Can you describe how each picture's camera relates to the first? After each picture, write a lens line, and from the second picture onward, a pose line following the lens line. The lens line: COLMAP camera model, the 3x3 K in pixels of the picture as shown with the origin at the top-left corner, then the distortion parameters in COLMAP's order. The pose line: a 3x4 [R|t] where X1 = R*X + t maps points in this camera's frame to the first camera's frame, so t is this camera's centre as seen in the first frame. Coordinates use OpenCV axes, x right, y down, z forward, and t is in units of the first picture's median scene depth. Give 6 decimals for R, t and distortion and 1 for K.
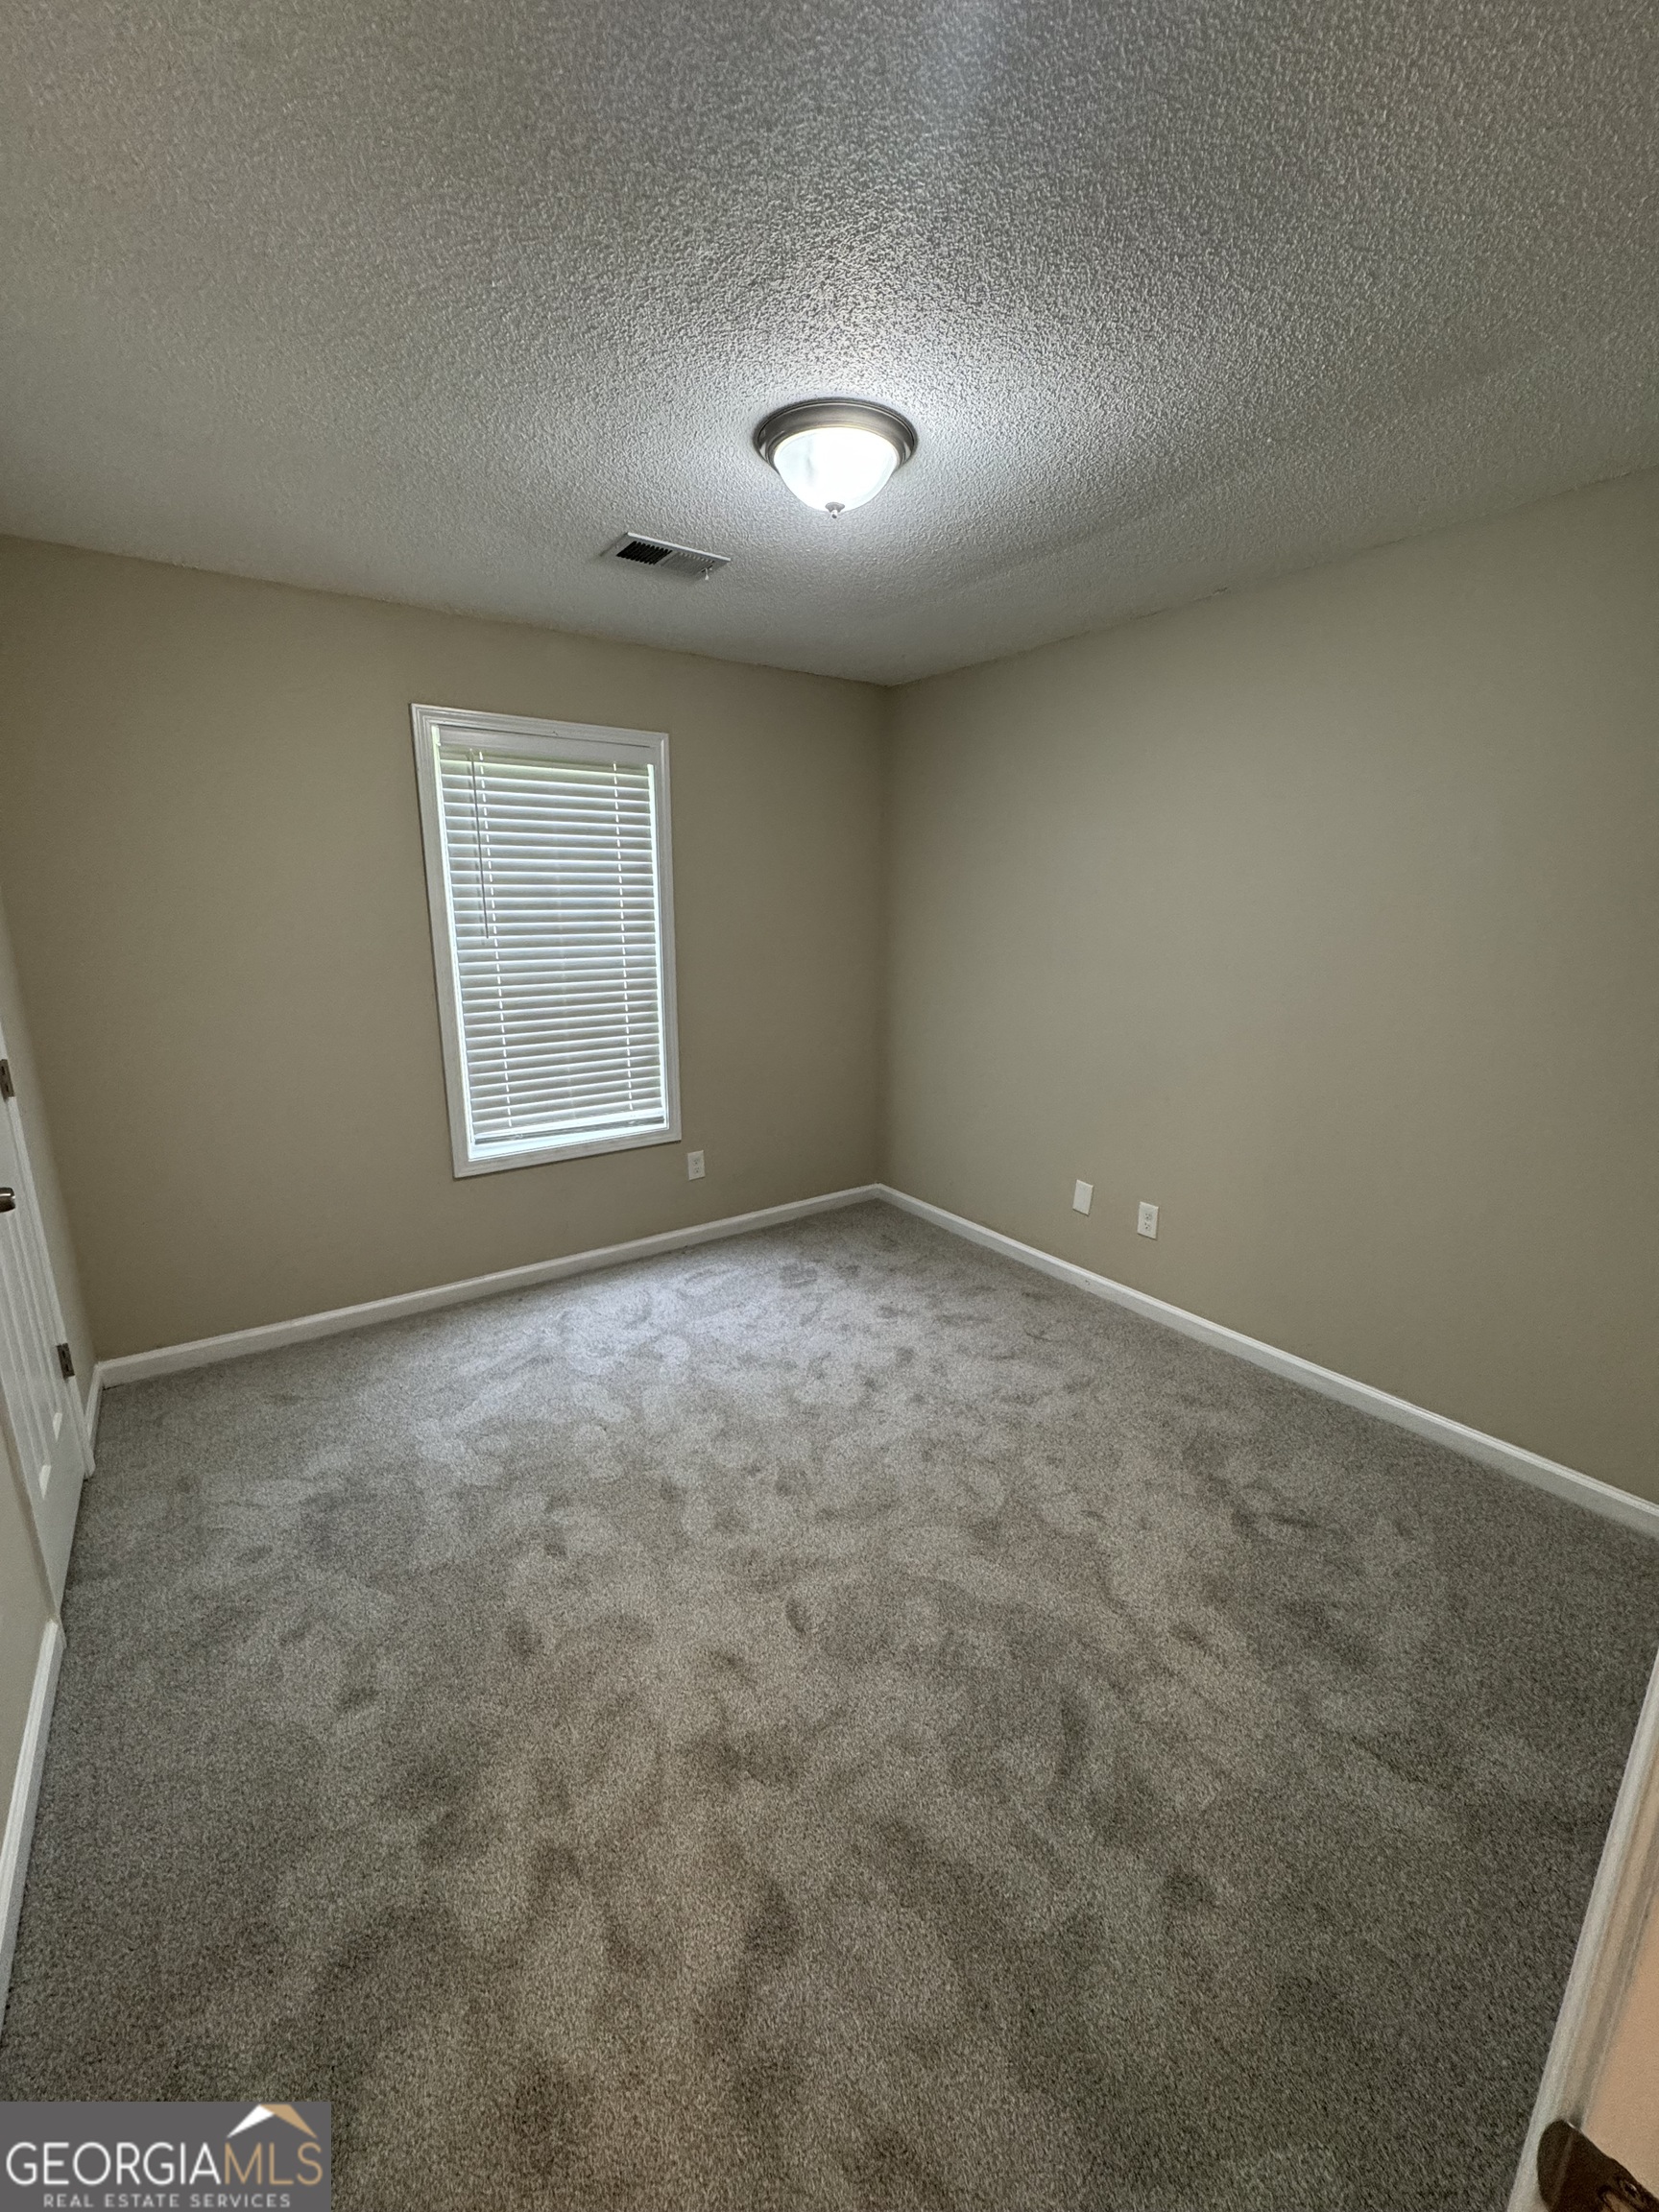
lens RADIAL K [[889.3, 0, 834.1], [0, 889.3, 1105.0], [0, 0, 1]] dist [-0.000034, 0.000243]
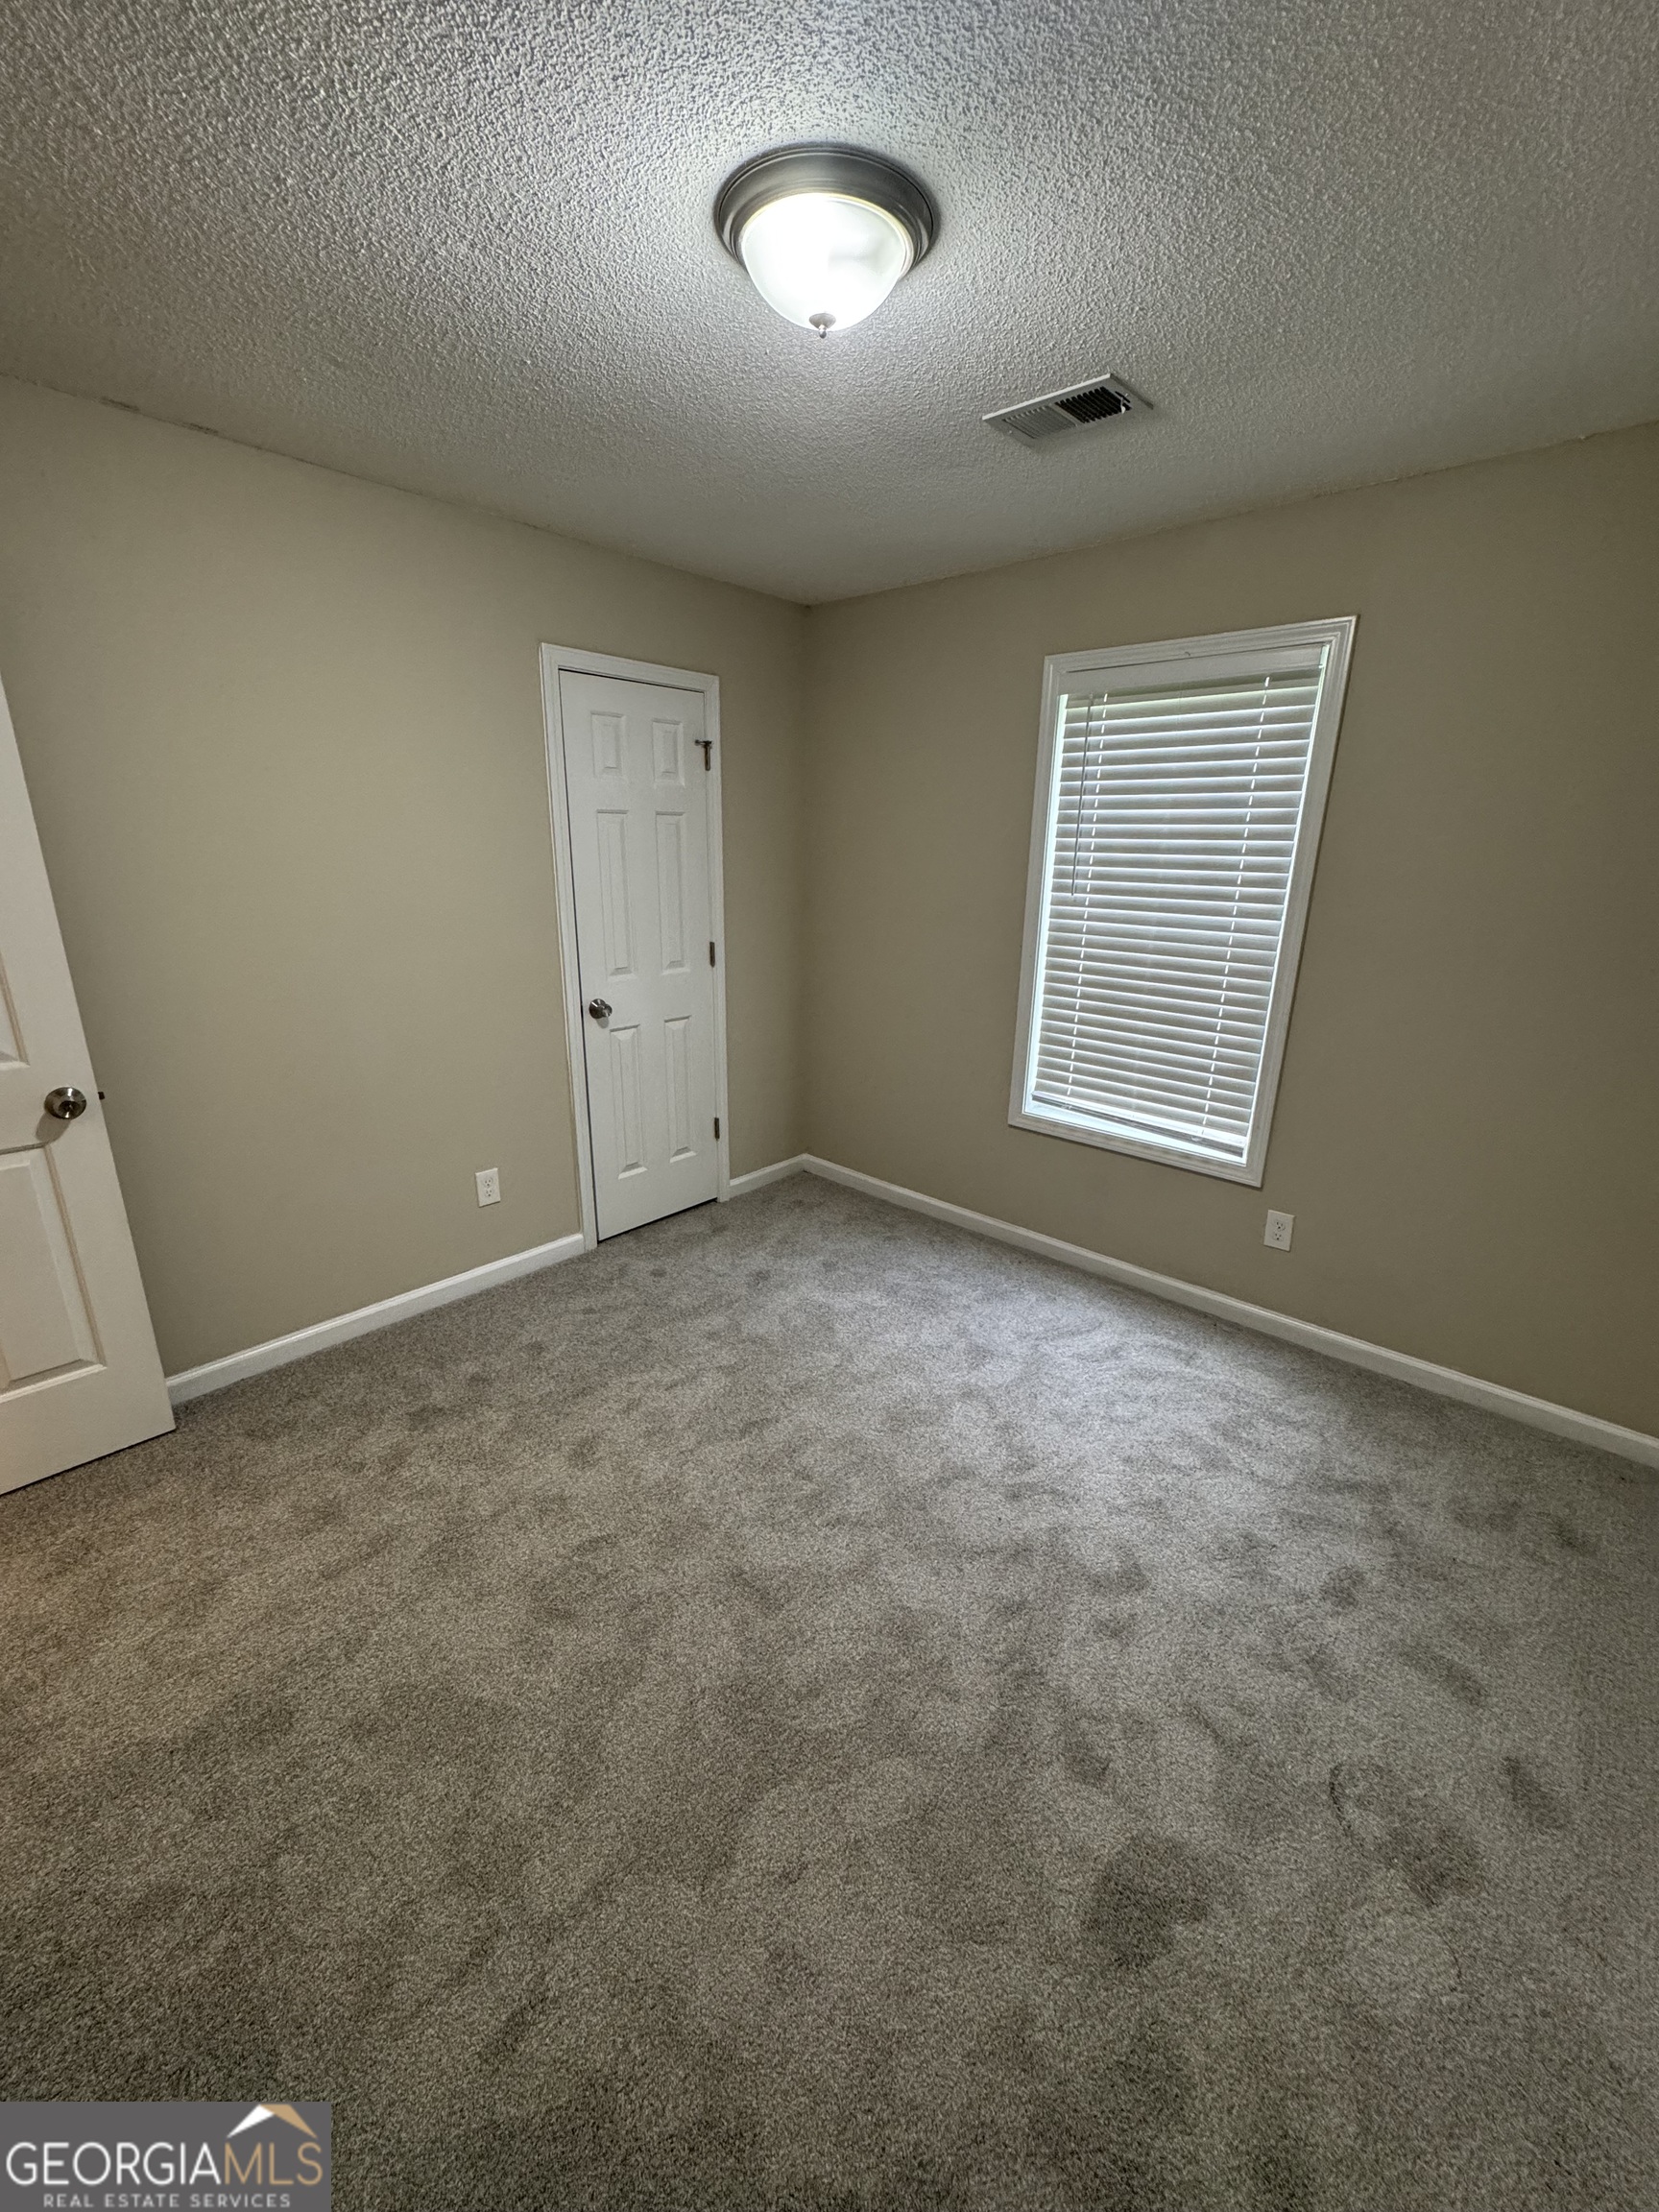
lens RADIAL K [[889.3, 0, 834.1], [0, 889.3, 1105.0], [0, 0, 1]] dist [-0.000034, 0.000243]
pose [[0.204176, 0.283868, -0.936873, 0.487035], [-0.237489, 0.942807, 0.233909, -0.130065], [0.949690, 0.174739, 0.259914, 0.515778]]
